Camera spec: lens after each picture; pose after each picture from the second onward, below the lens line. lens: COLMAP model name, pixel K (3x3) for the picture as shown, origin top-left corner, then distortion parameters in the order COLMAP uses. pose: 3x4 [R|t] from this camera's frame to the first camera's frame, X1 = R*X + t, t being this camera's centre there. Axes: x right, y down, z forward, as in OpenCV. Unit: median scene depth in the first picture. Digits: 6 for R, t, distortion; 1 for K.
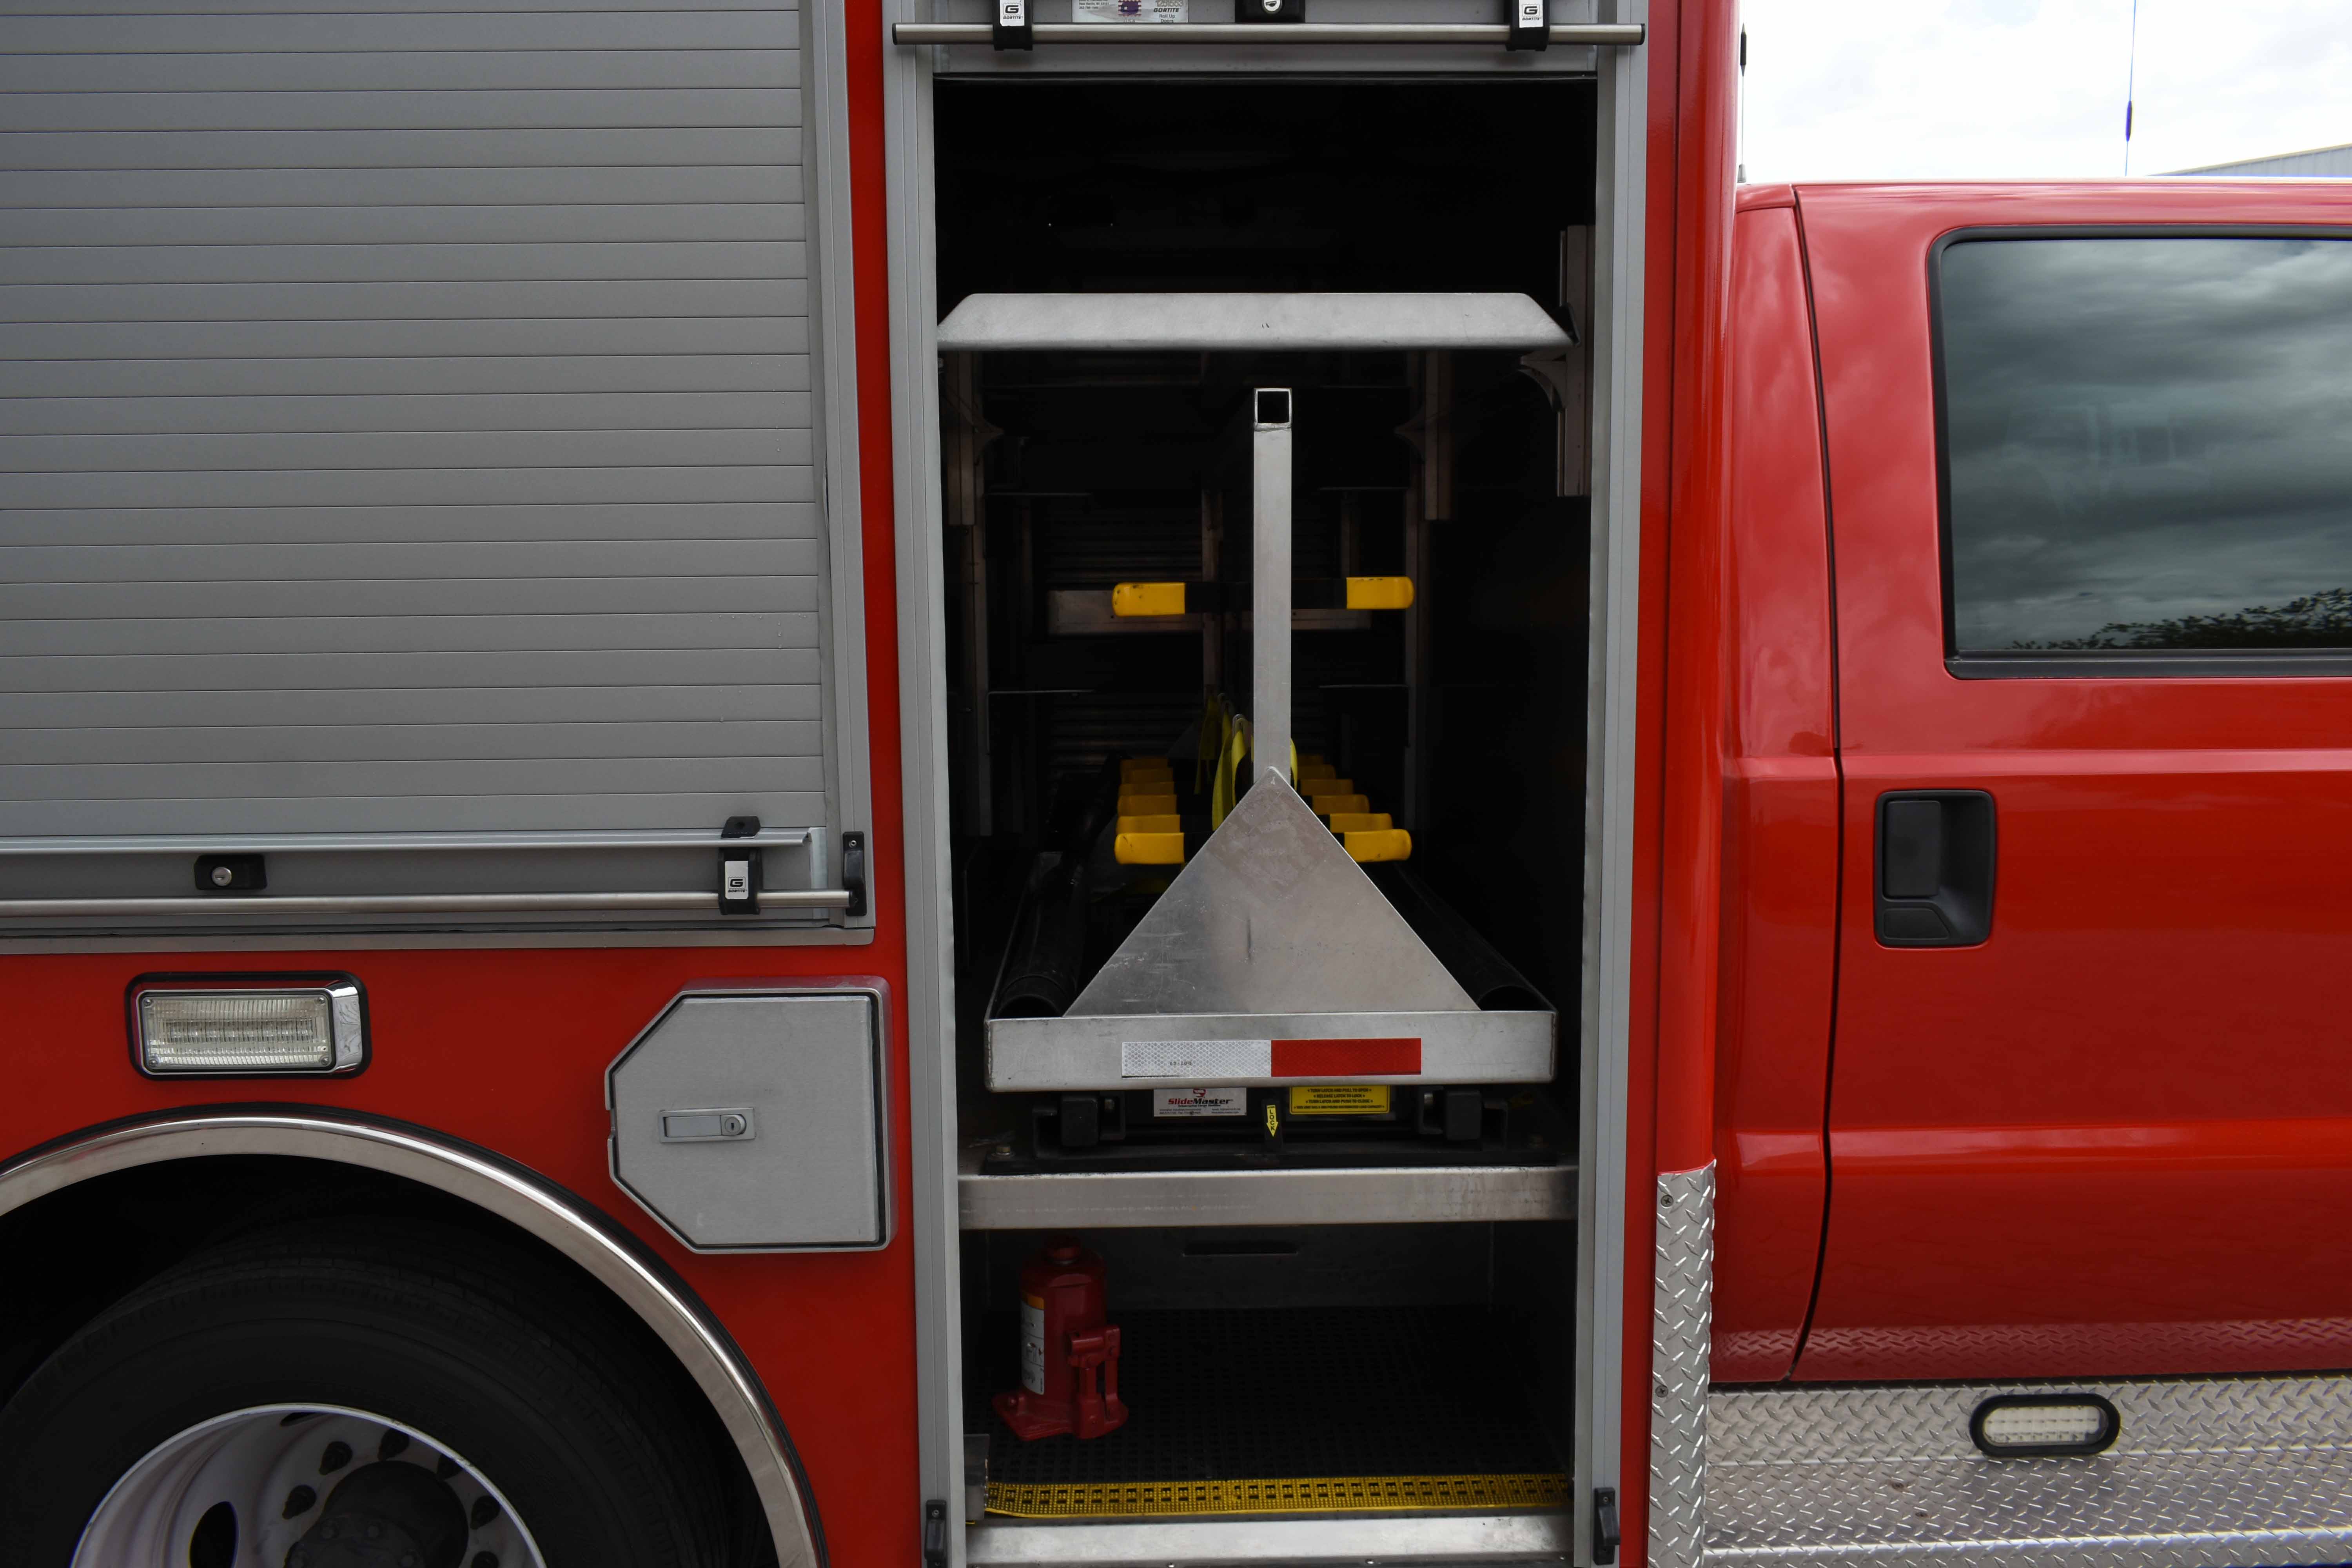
lens RADIAL K [[1805.1, 0, 1179.7], [0, 1805.1, 784.0], [0, 0, 1]] dist [-0.022257, 0.013502]
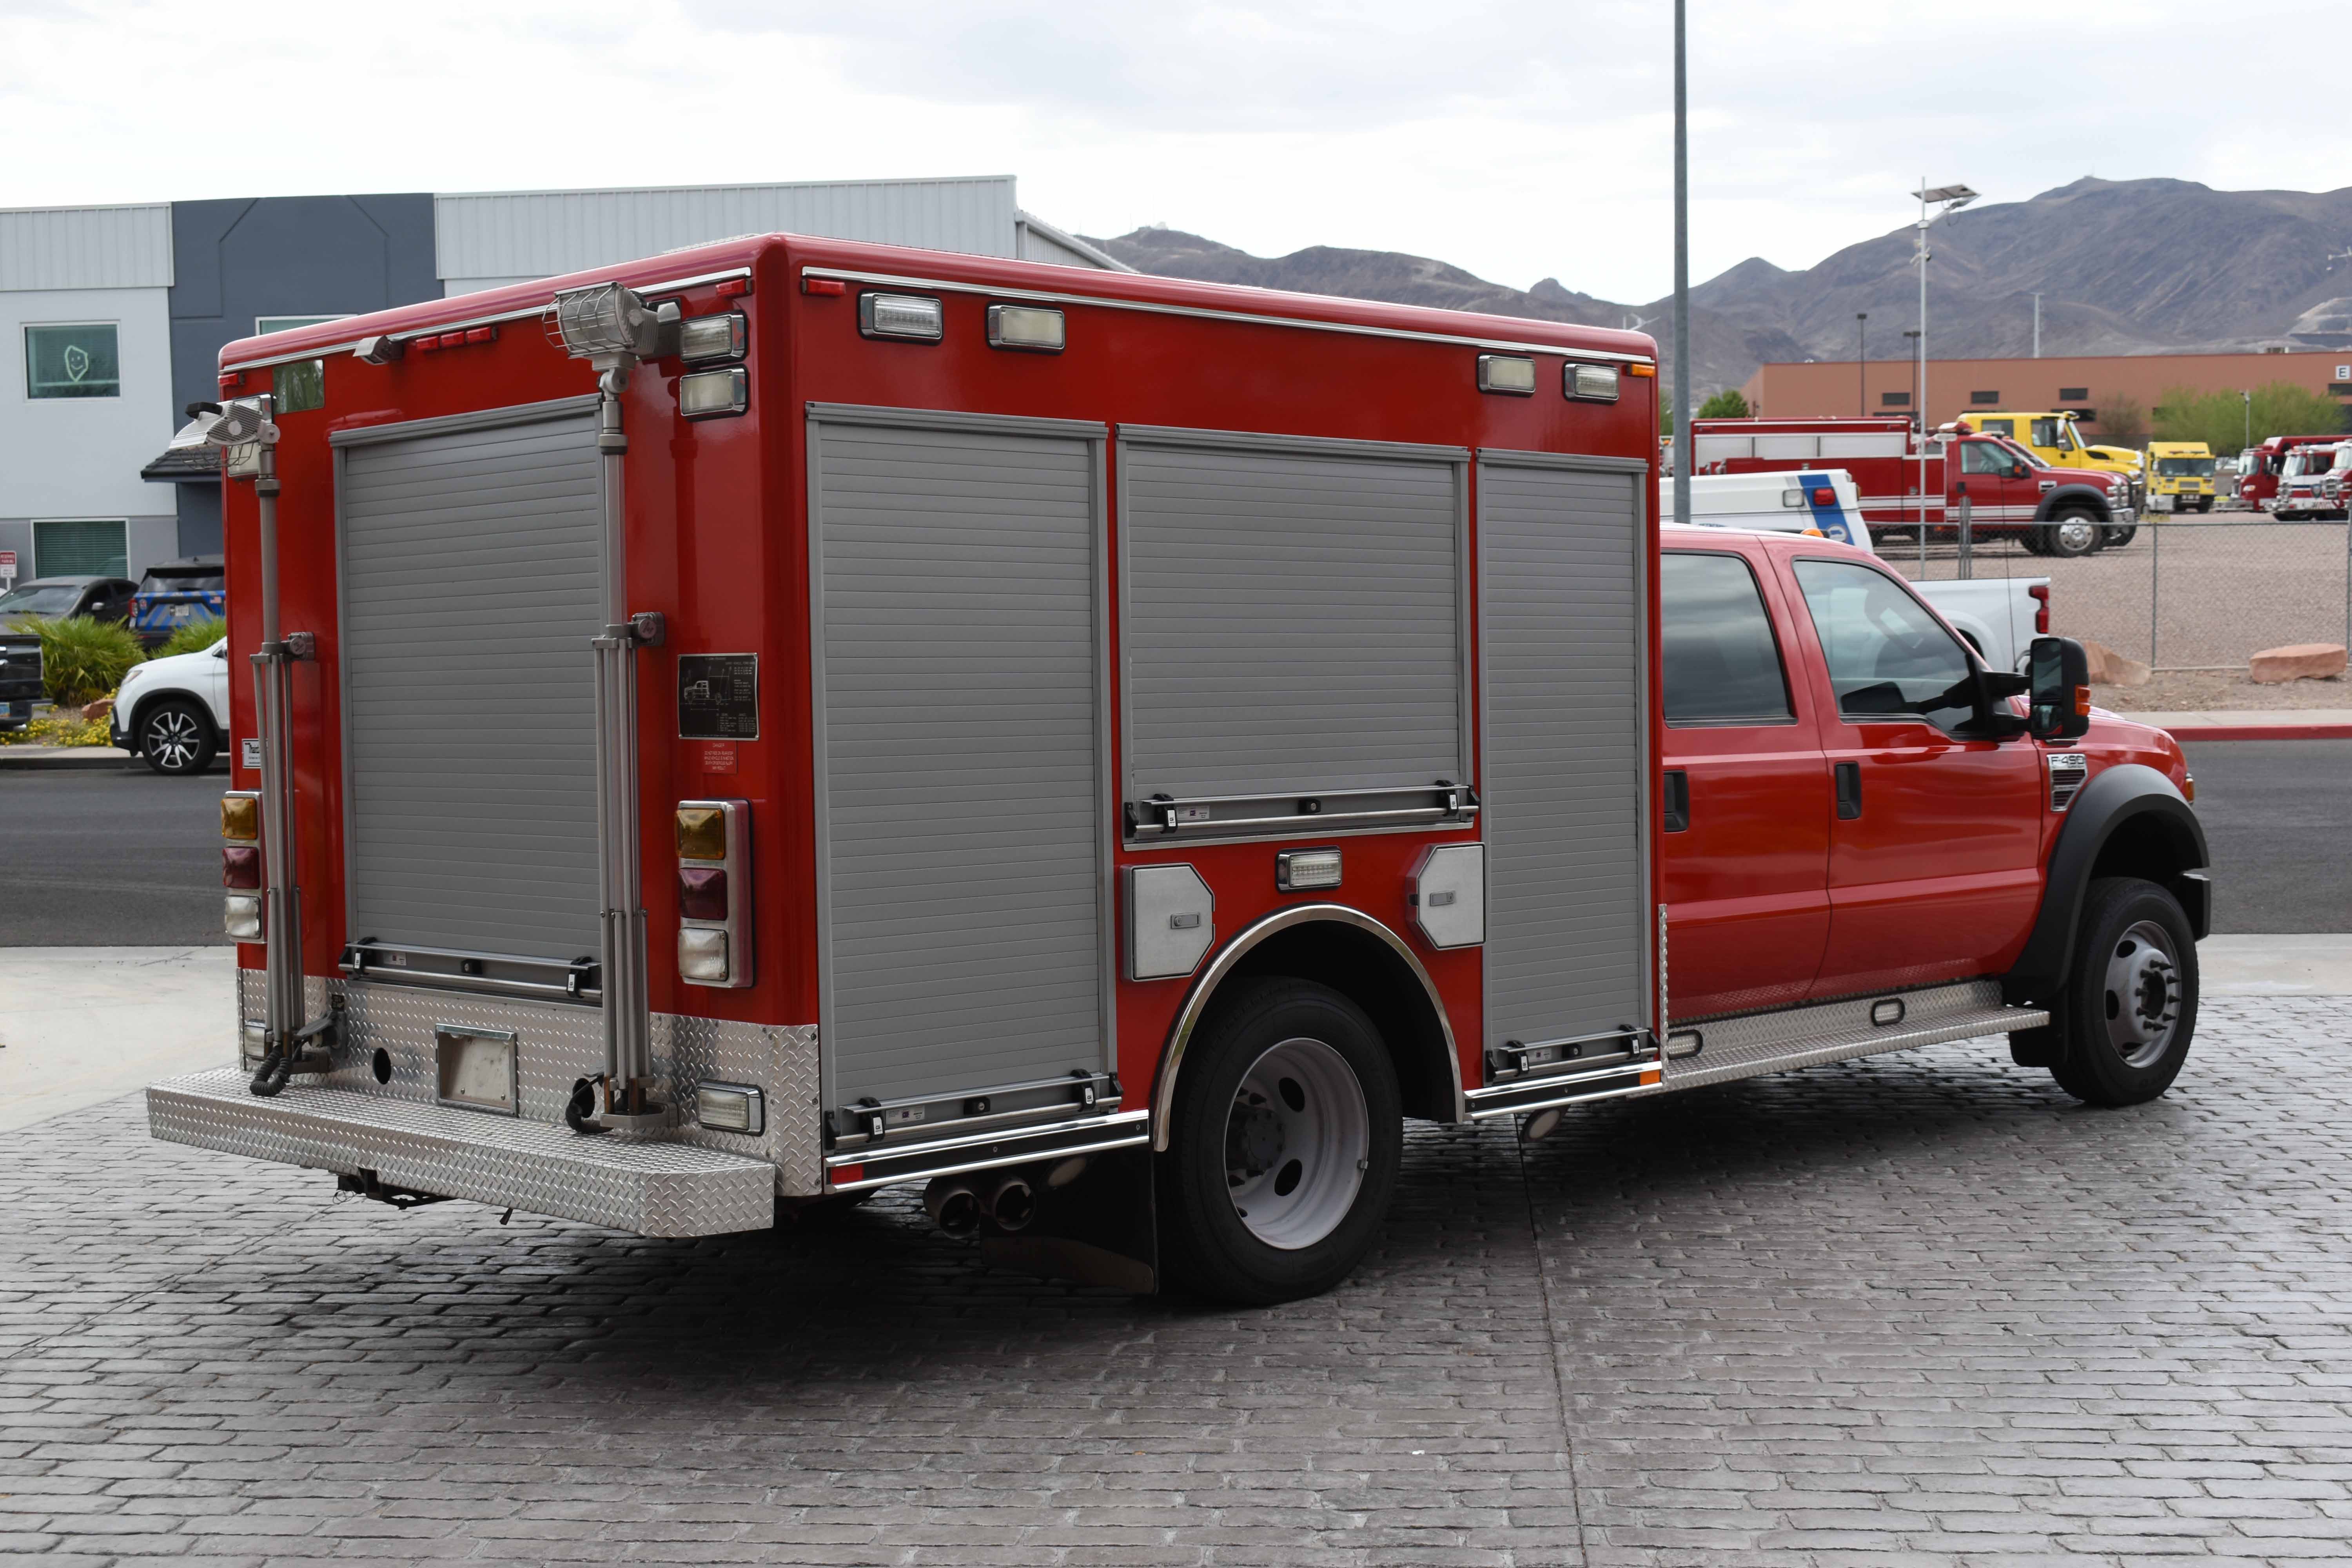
lens RADIAL K [[3073.6, 0, 1180.4], [0, 3073.6, 830.0], [0, 0, 1]] dist [-0.021143, -0.039138]
pose [[0.730963, -0.034401, 0.681549, -3.304220], [0.090515, 0.994792, -0.046866, 0.246161], [-0.676387, 0.095948, 0.730270, -1.848937]]
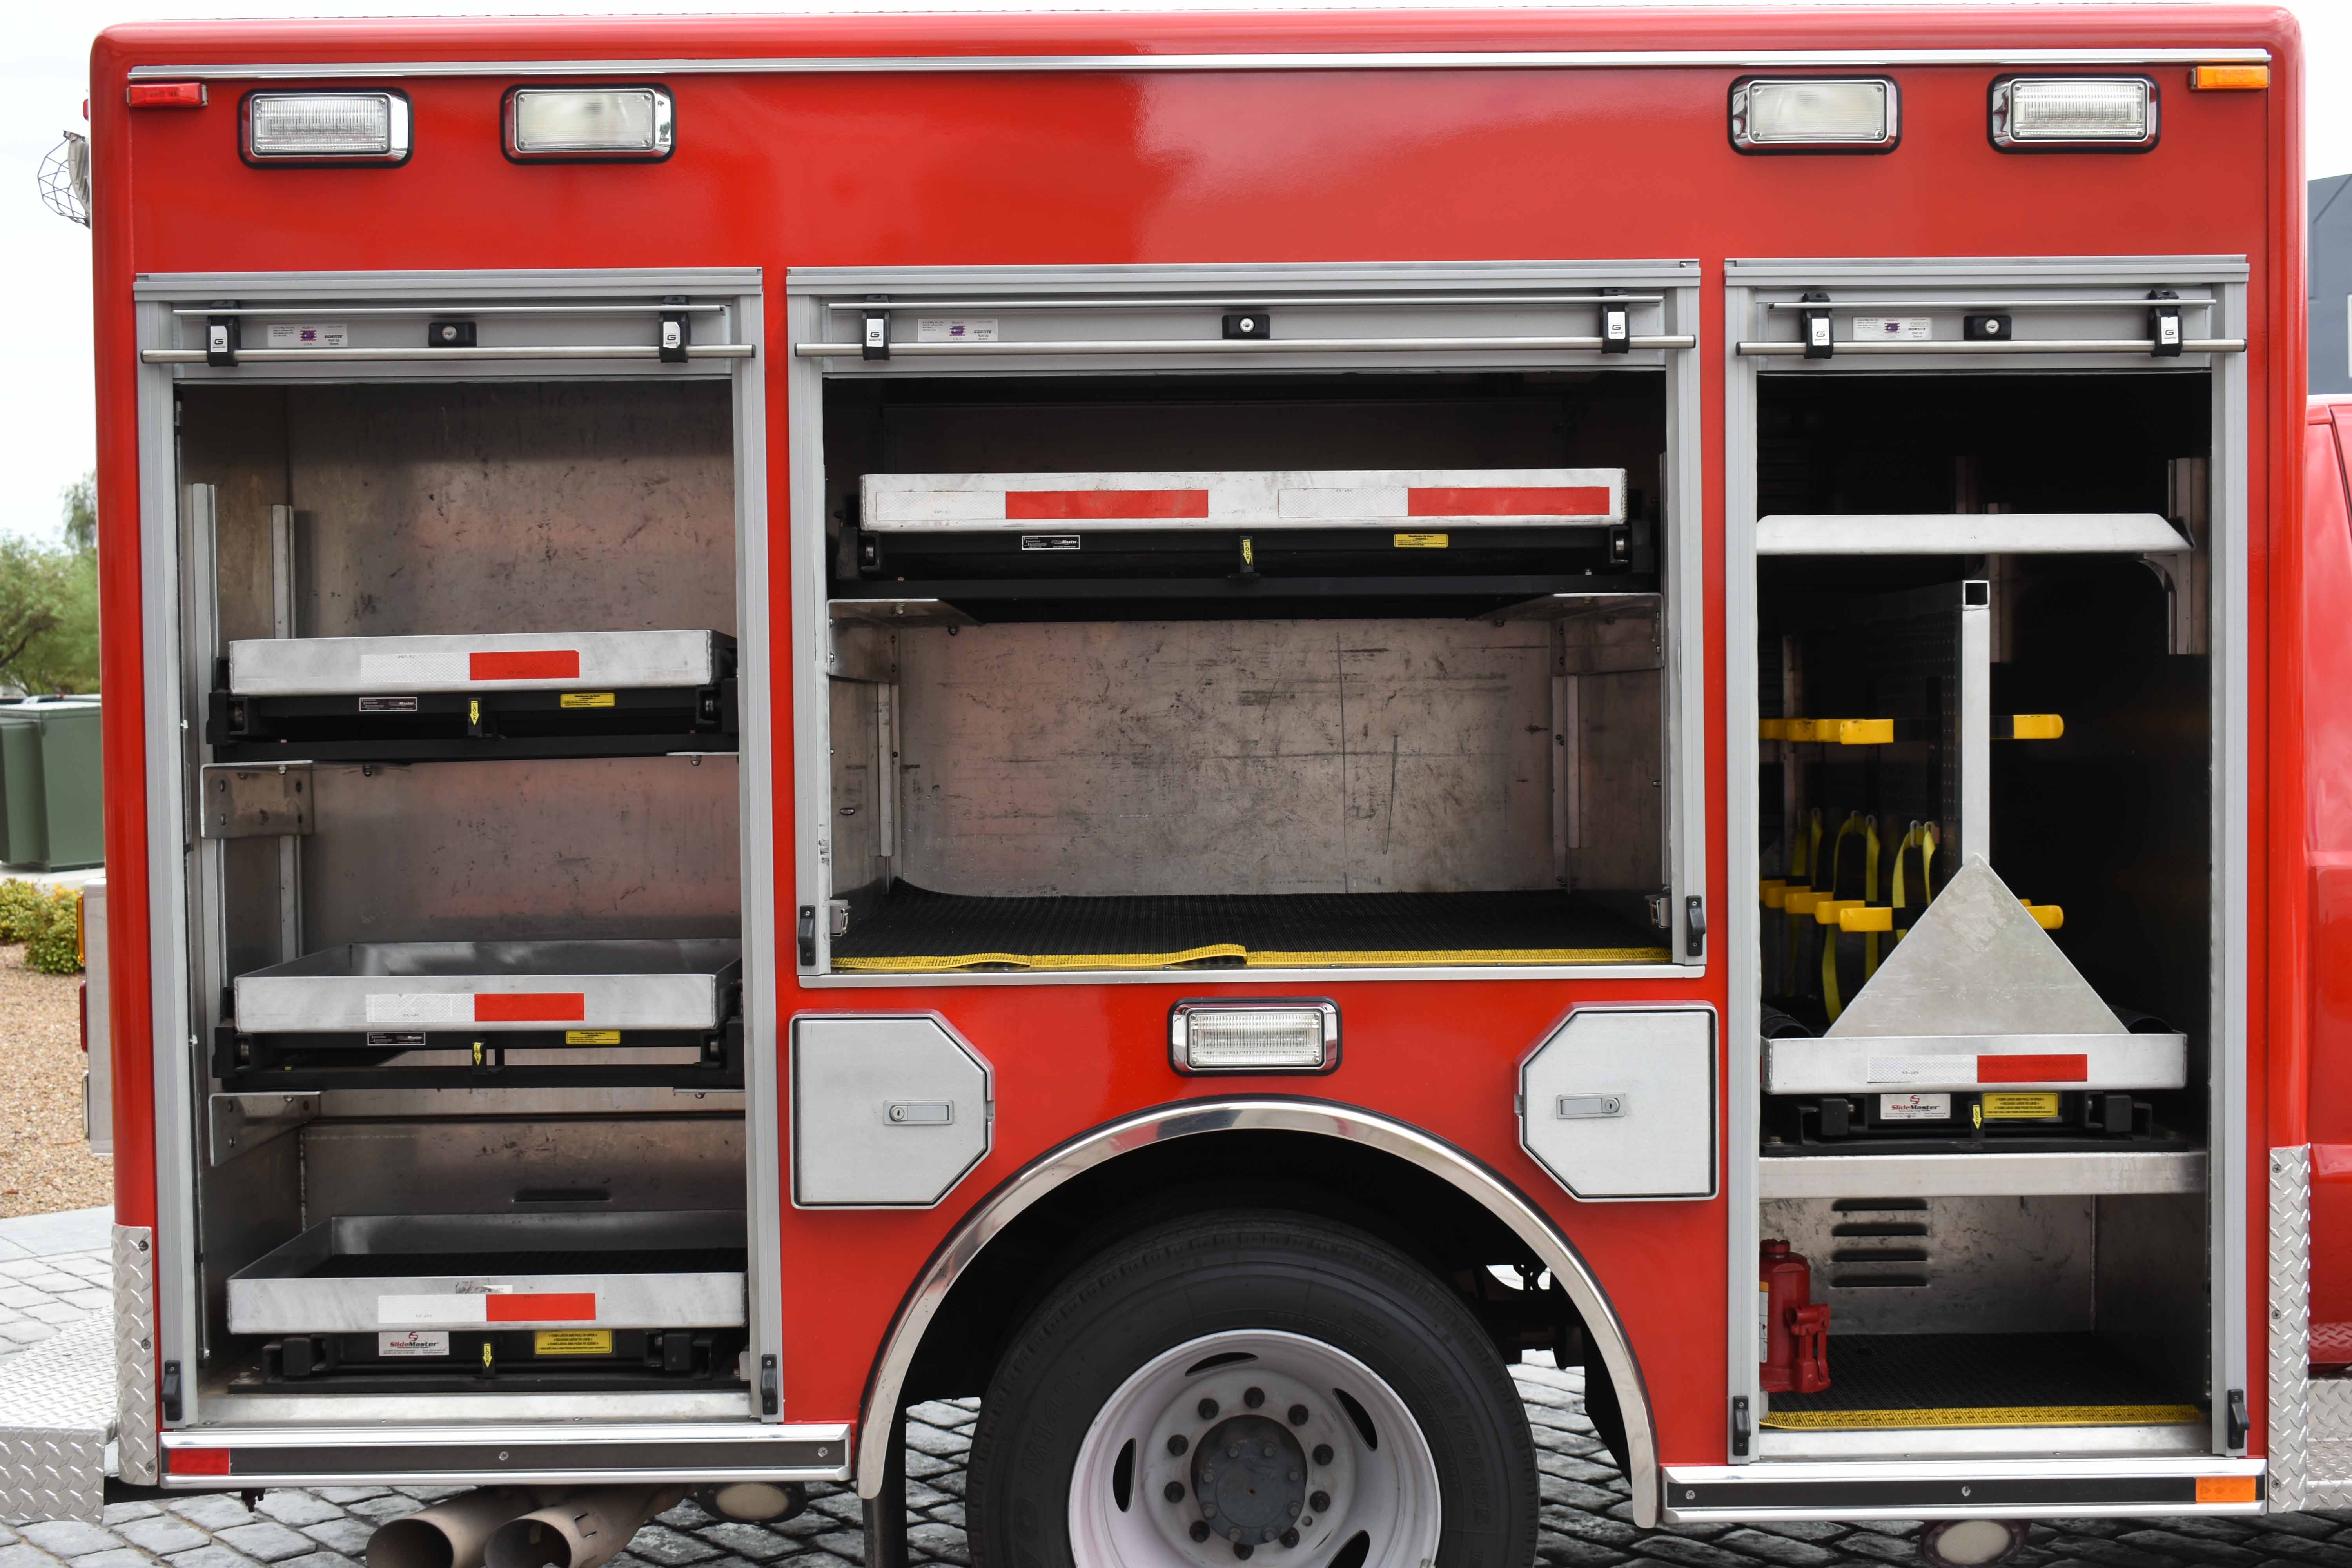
lens RADIAL K [[2811.3, 0, 1182.7], [0, 2811.3, 797.6], [0, 0, 1]] dist [-0.016272, -0.036619]
pose [[0.999851, -0.001675, -0.017169, -0.502013], [0.000243, 0.996543, -0.083077, 0.122644], [0.017248, 0.083061, 0.996395, -1.108665]]
